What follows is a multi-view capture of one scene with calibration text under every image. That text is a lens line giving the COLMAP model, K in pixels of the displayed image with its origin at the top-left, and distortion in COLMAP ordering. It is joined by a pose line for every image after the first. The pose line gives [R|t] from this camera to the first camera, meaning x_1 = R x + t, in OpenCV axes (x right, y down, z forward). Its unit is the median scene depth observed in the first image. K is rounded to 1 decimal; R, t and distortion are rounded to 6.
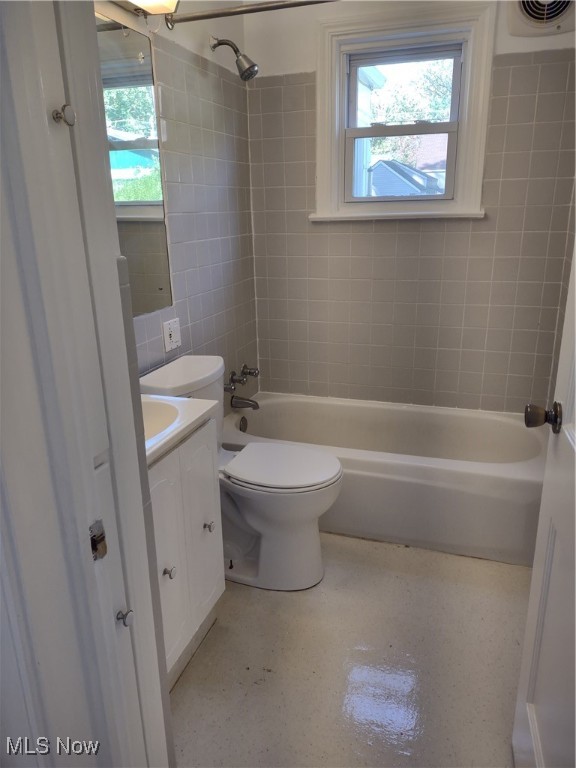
lens RADIAL K [[573.5, 0, 267.5], [0, 573.5, 383.1], [0, 0, 1]] dist [0.084518, -0.085080]
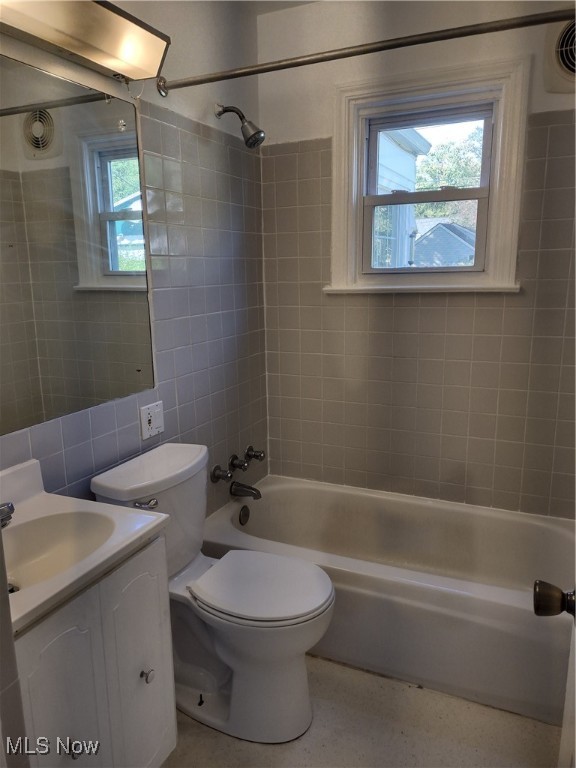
lens RADIAL K [[573.5, 0, 257.8], [0, 573.5, 395.0], [0, 0, 1]] dist [0.084518, -0.085080]
pose [[0.994340, 0.023768, -0.103550, 0.080005], [-0.032108, 0.996307, -0.079638, -0.051235], [0.101275, 0.082513, 0.991431, 0.112232]]
